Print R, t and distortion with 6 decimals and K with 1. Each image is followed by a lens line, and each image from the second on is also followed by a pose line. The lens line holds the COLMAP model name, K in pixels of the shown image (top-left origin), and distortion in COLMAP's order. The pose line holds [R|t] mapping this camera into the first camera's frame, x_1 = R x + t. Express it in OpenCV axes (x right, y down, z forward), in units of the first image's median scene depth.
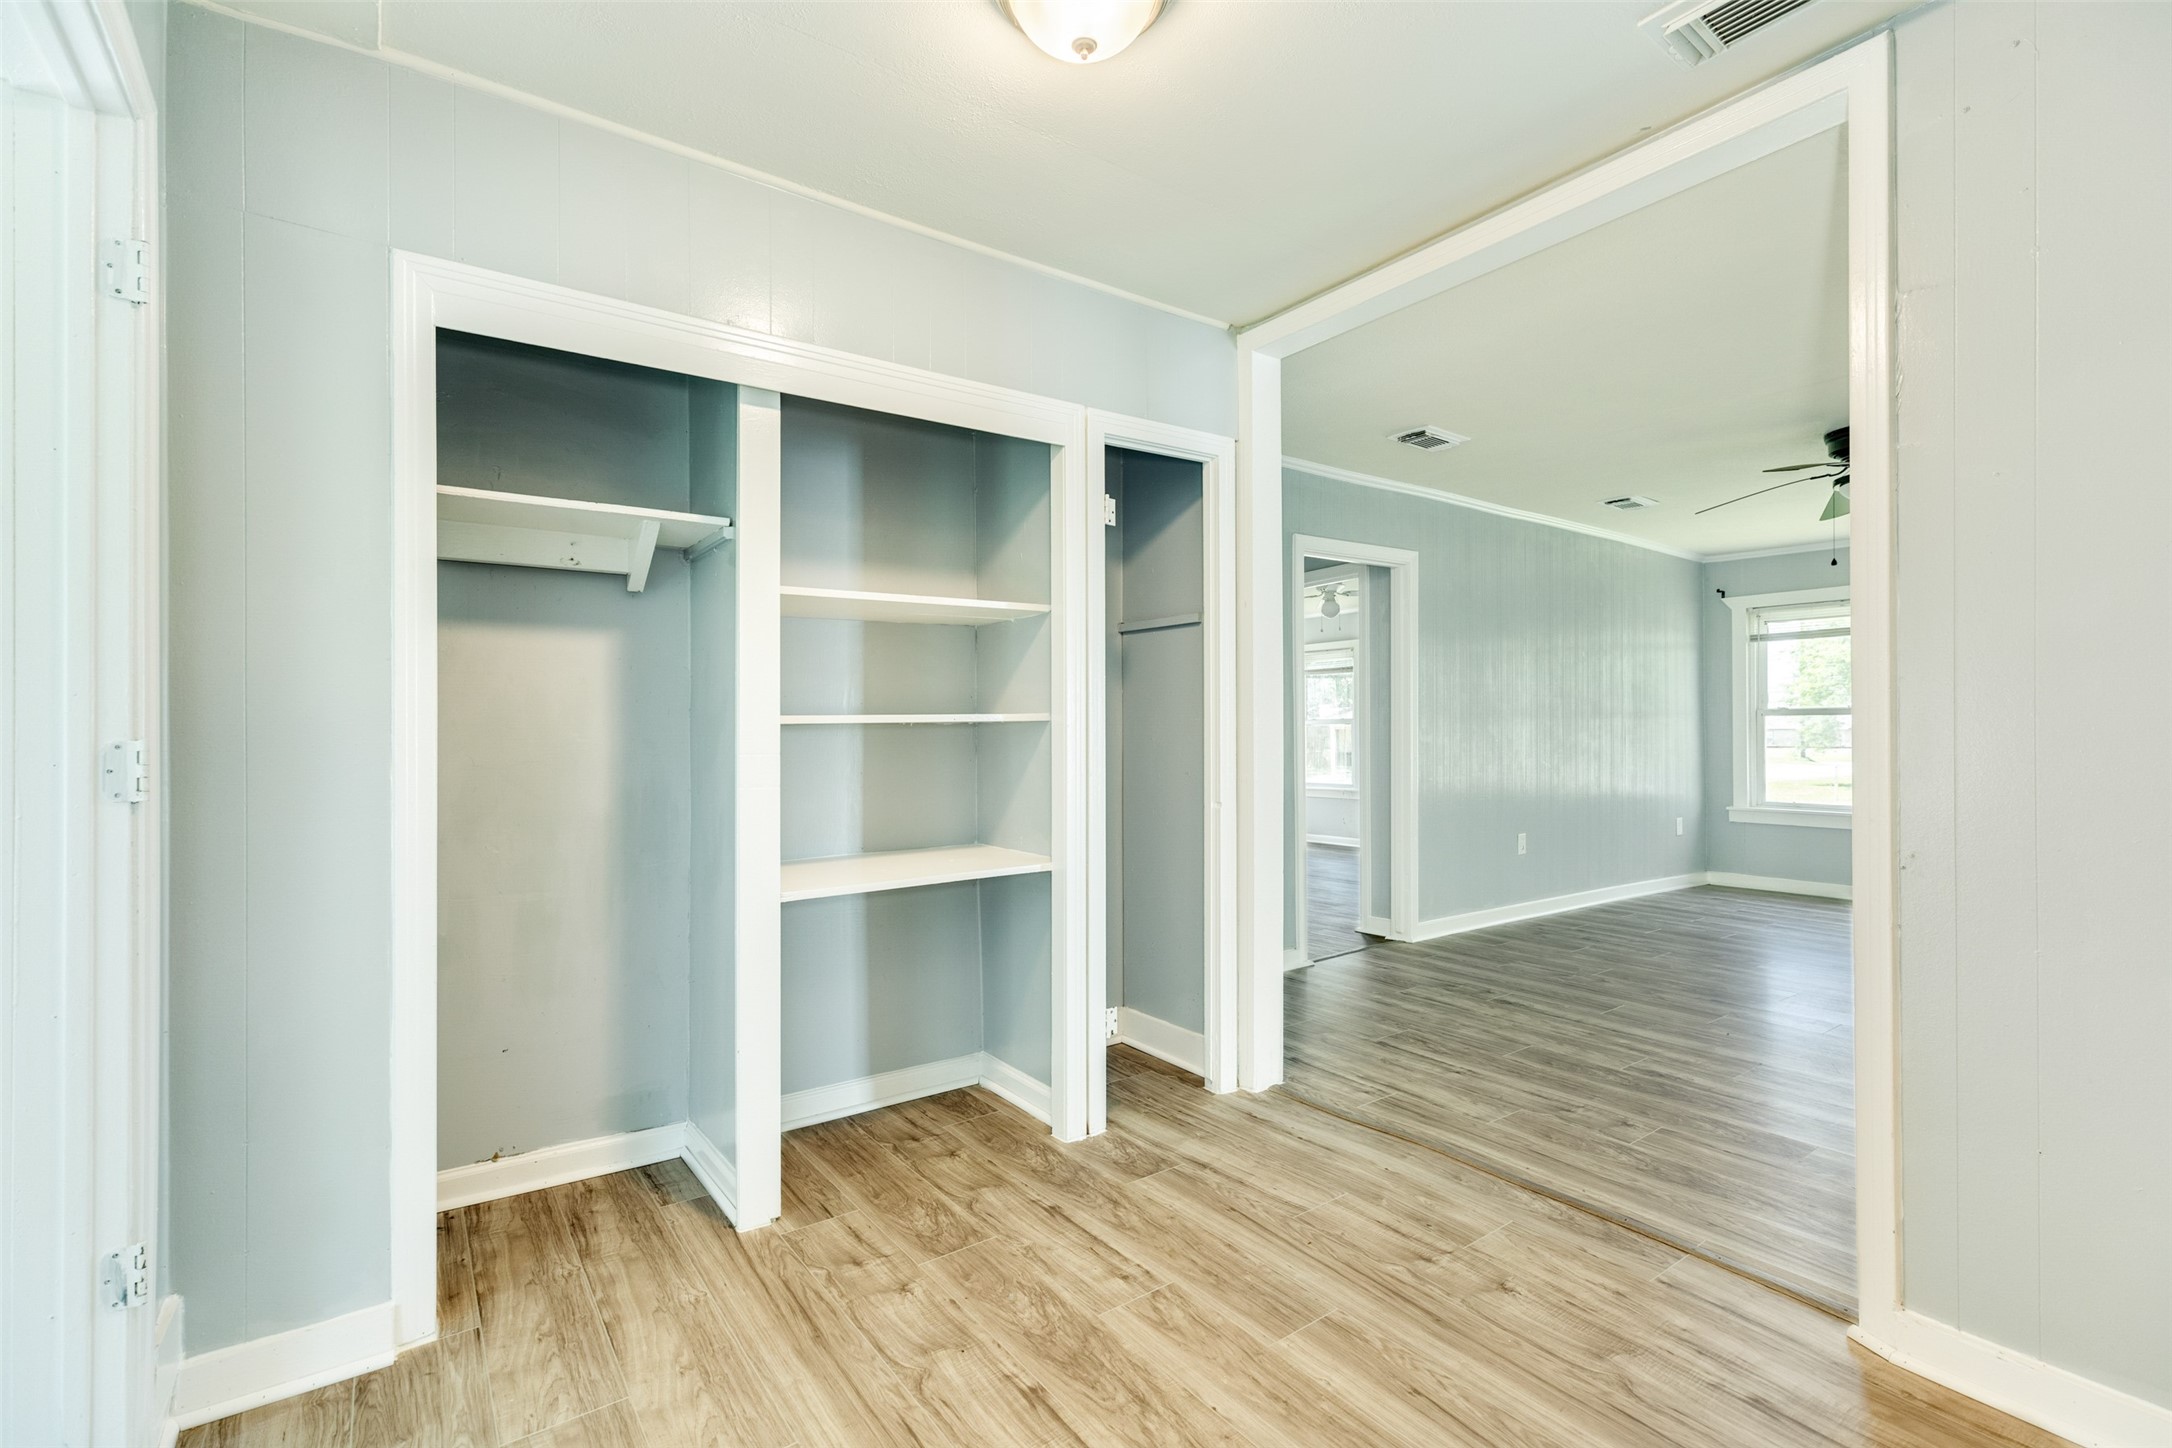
lens RADIAL K [[965.6, 0, 1076.7], [0, 965.6, 727.4], [0, 0, 1]] dist [-0.001523, -0.000464]
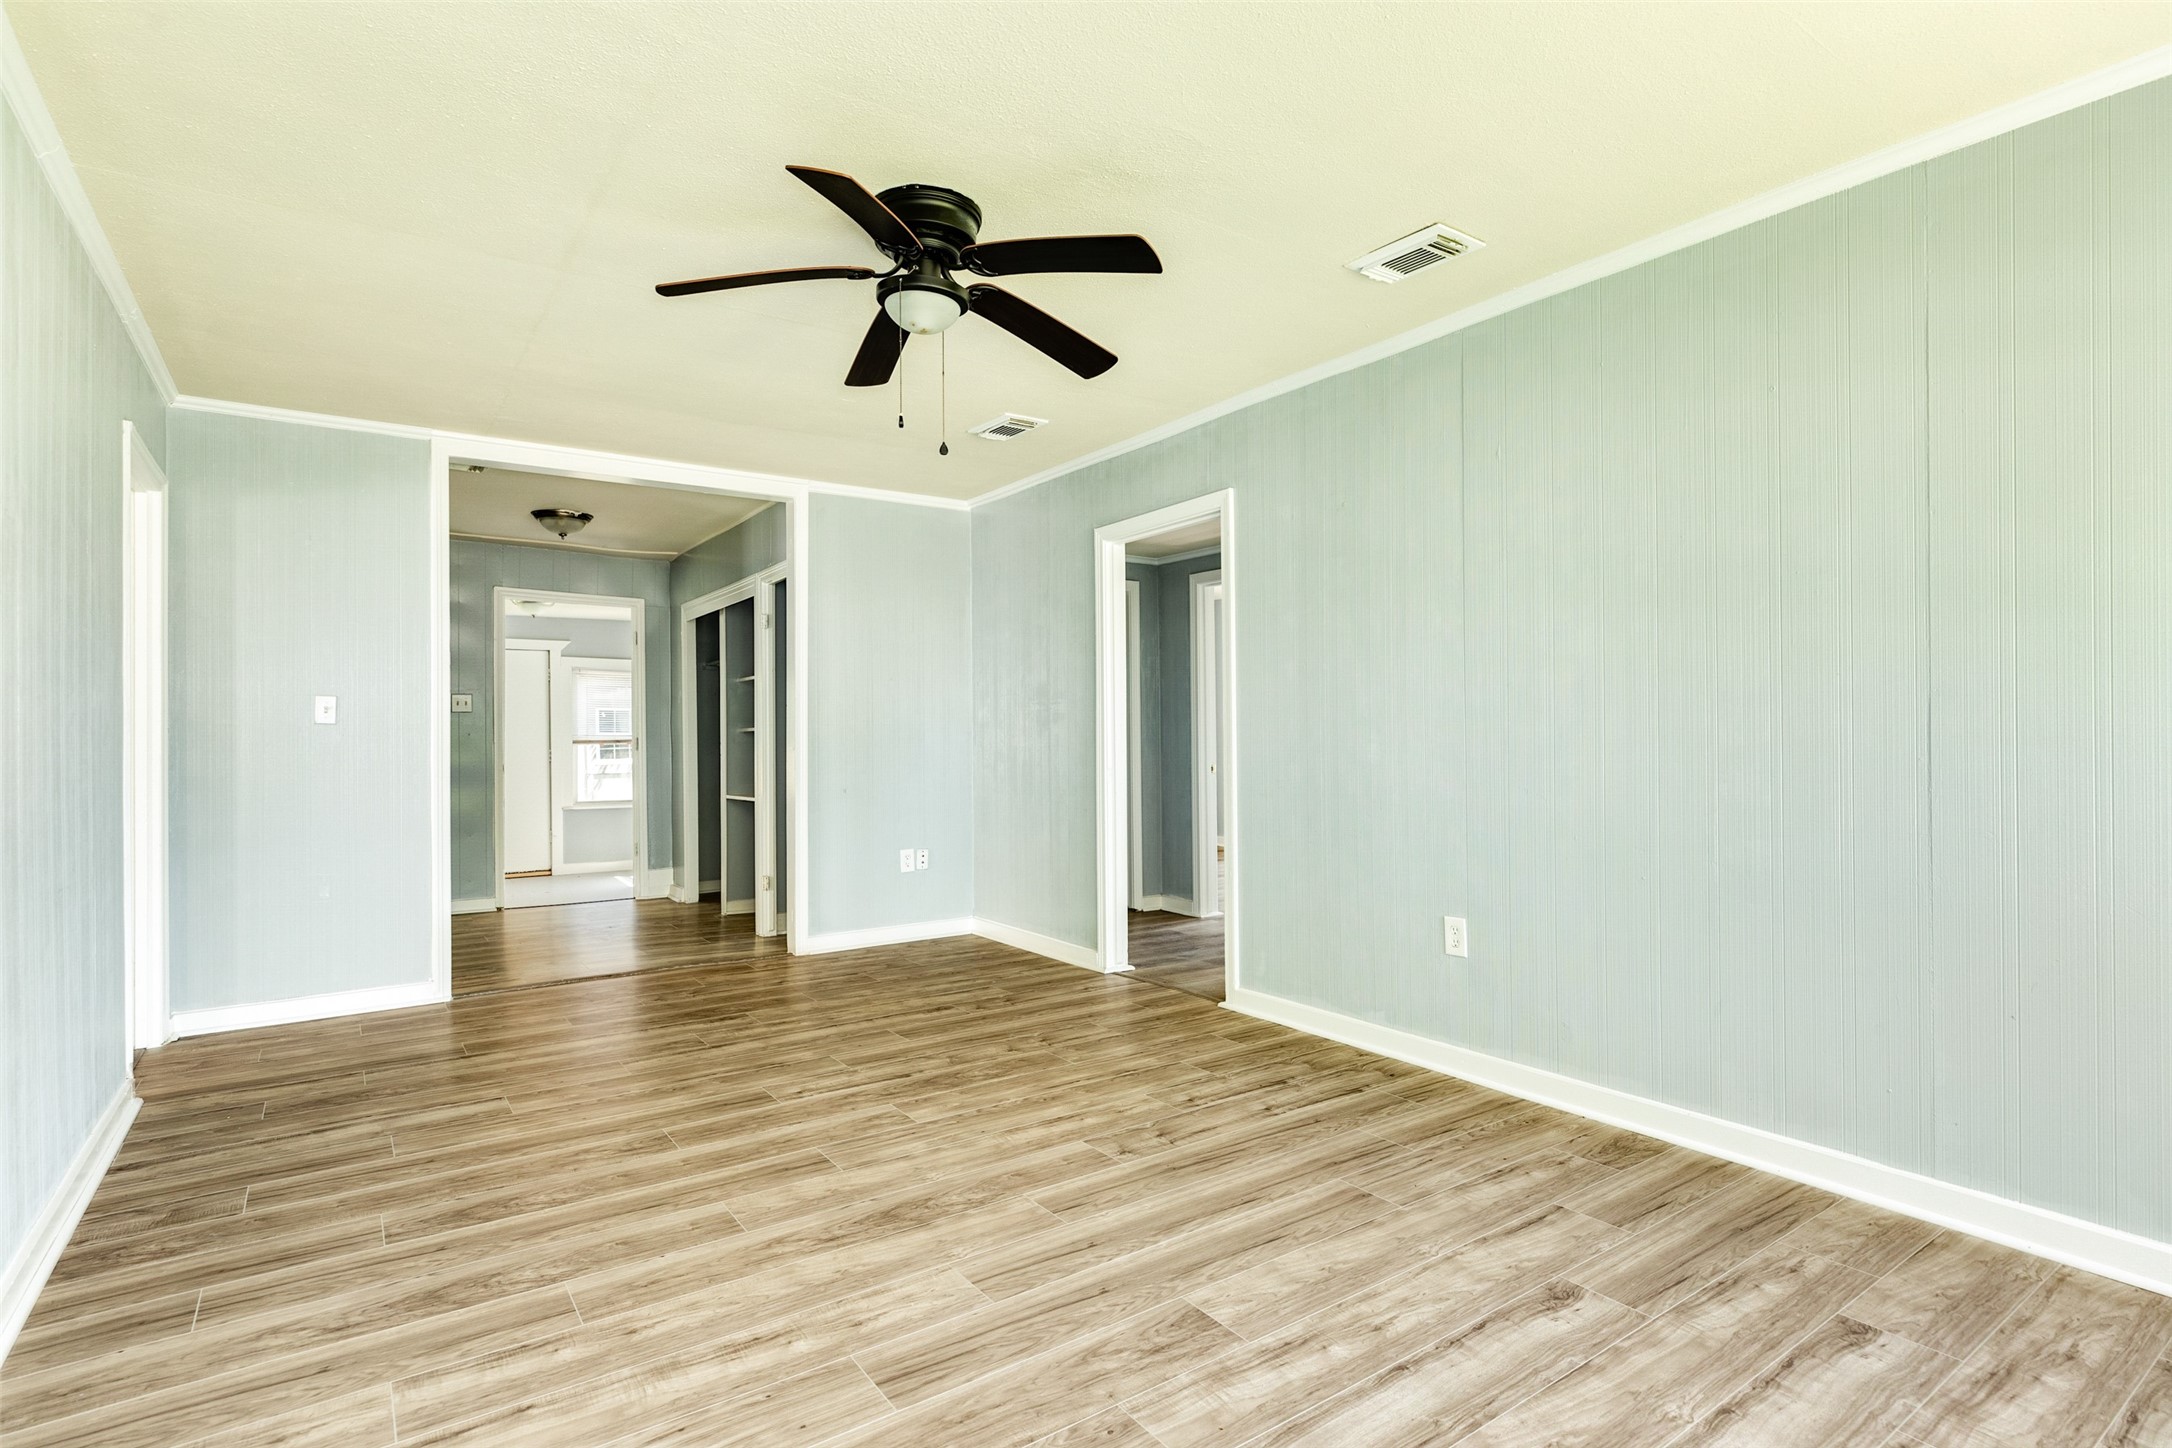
lens RADIAL K [[1077.5, 0, 1083.6], [0, 1077.5, 726.6], [0, 0, 1]] dist [-0.000820, 0.001010]
pose [[-0.004964, -0.003967, -0.999980, 1.009315], [0.012911, 0.999909, -0.004031, 0.003449], [0.999904, -0.012931, -0.004912, 0.757113]]
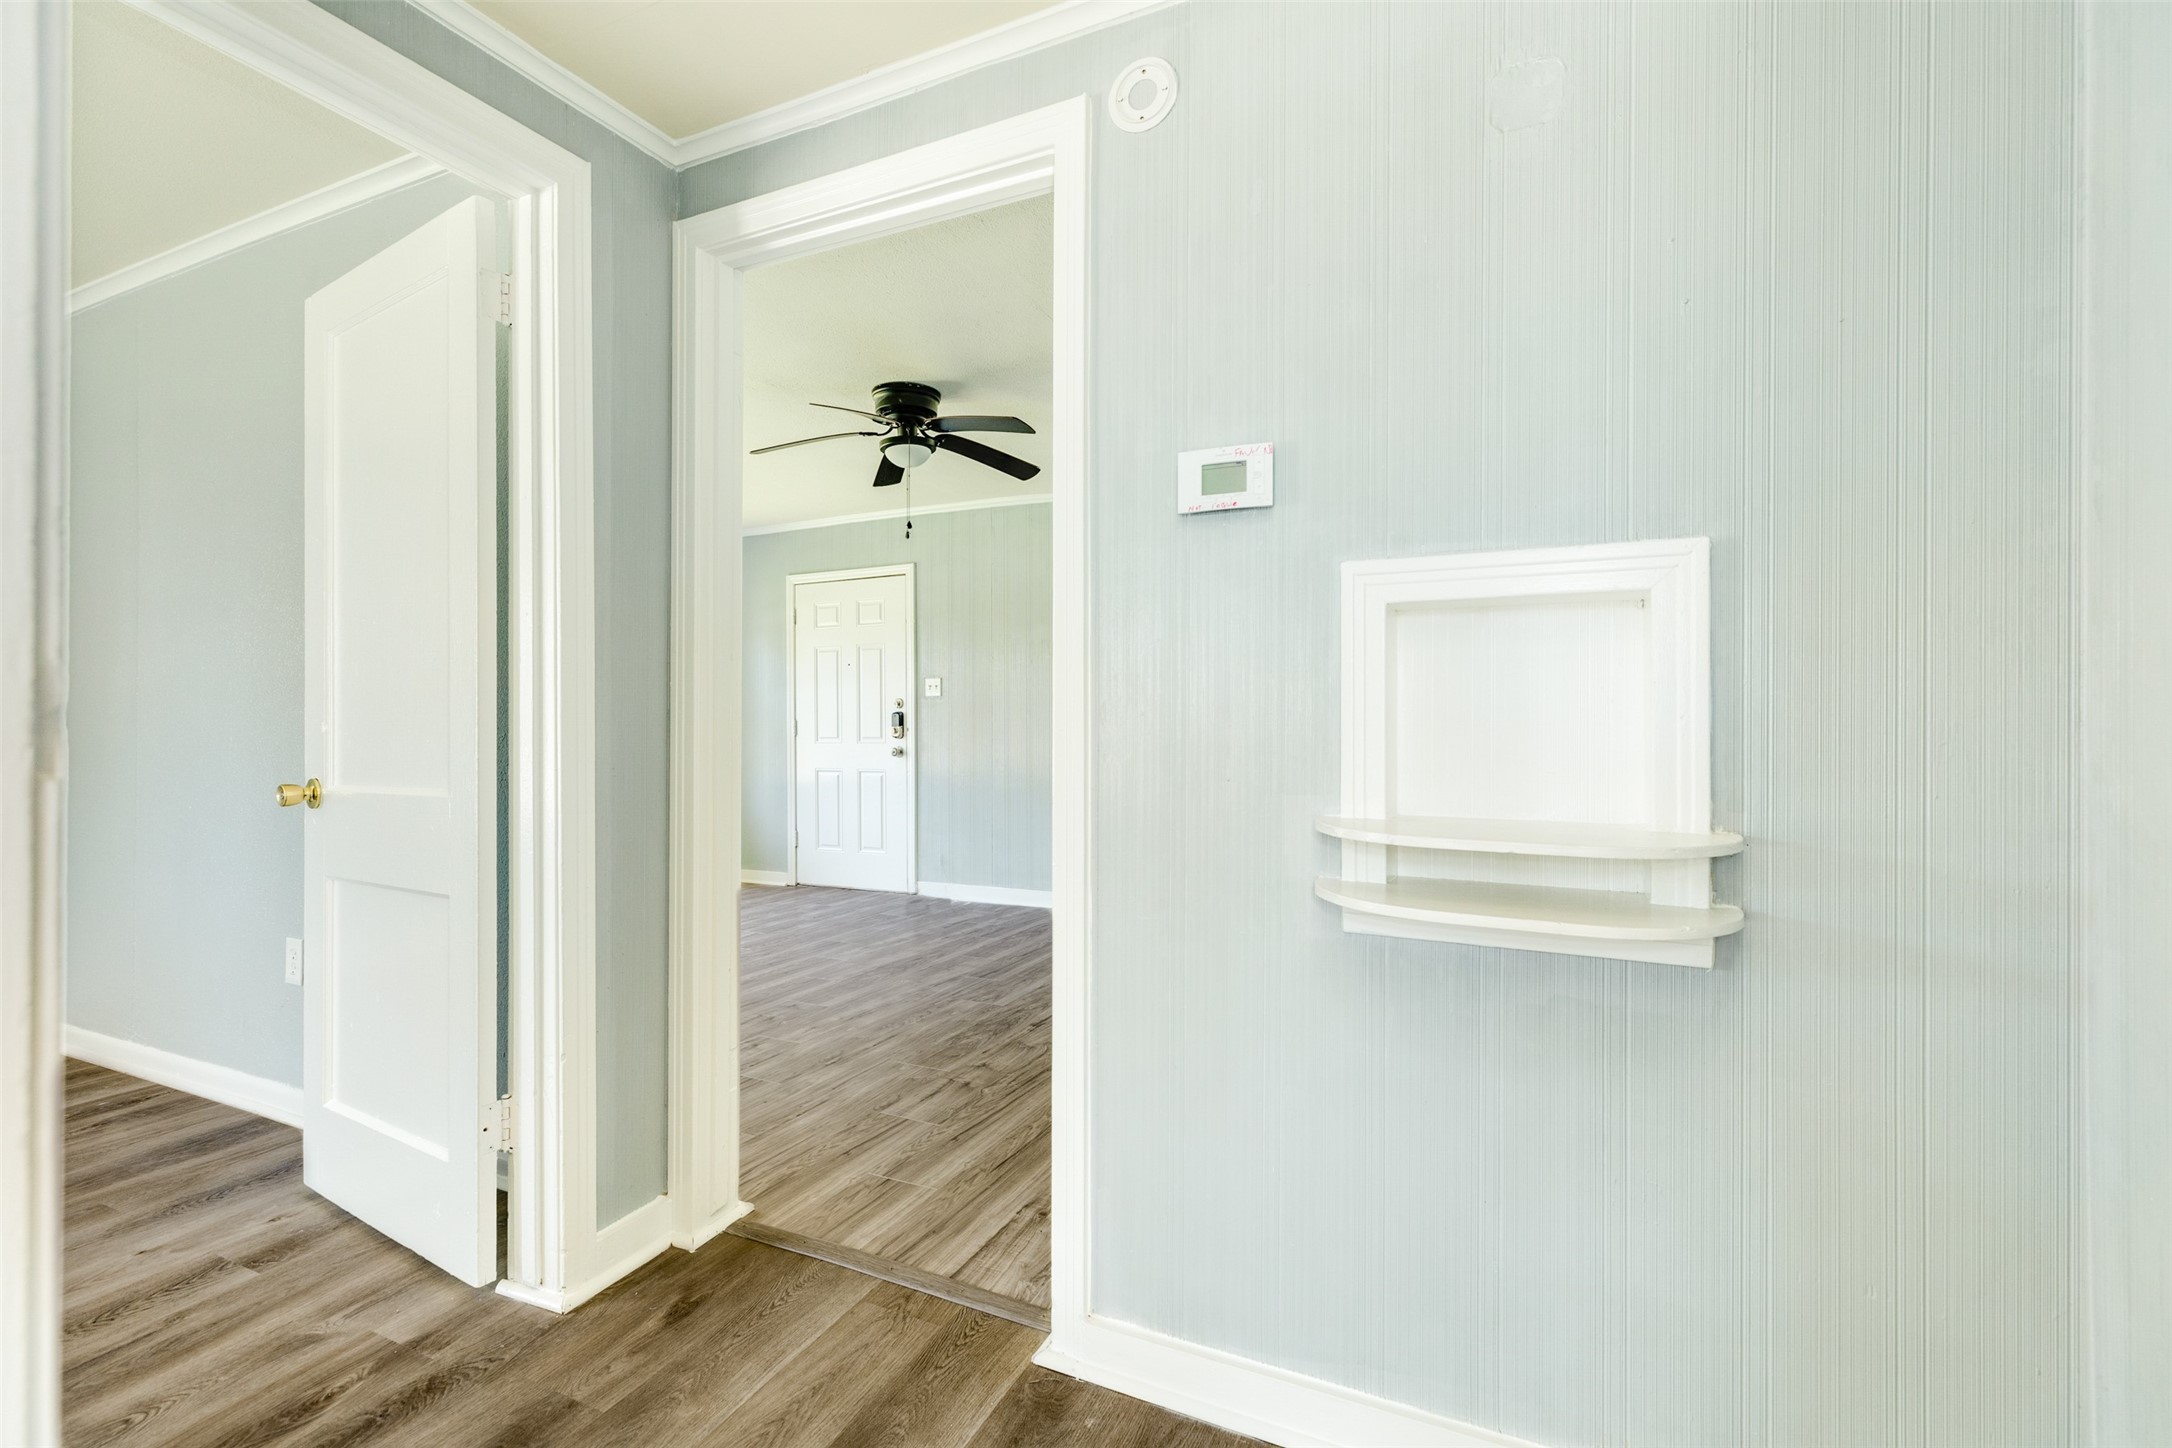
lens RADIAL K [[965.6, 0, 1085.3], [0, 965.6, 729.7], [0, 0, 1]] dist [-0.001523, -0.000464]
pose [[-0.495609, -0.000618, 0.868546, -0.063061], [-0.005830, 0.999980, -0.002616, 0.017183], [-0.868526, -0.006360, -0.495602, 0.909217]]
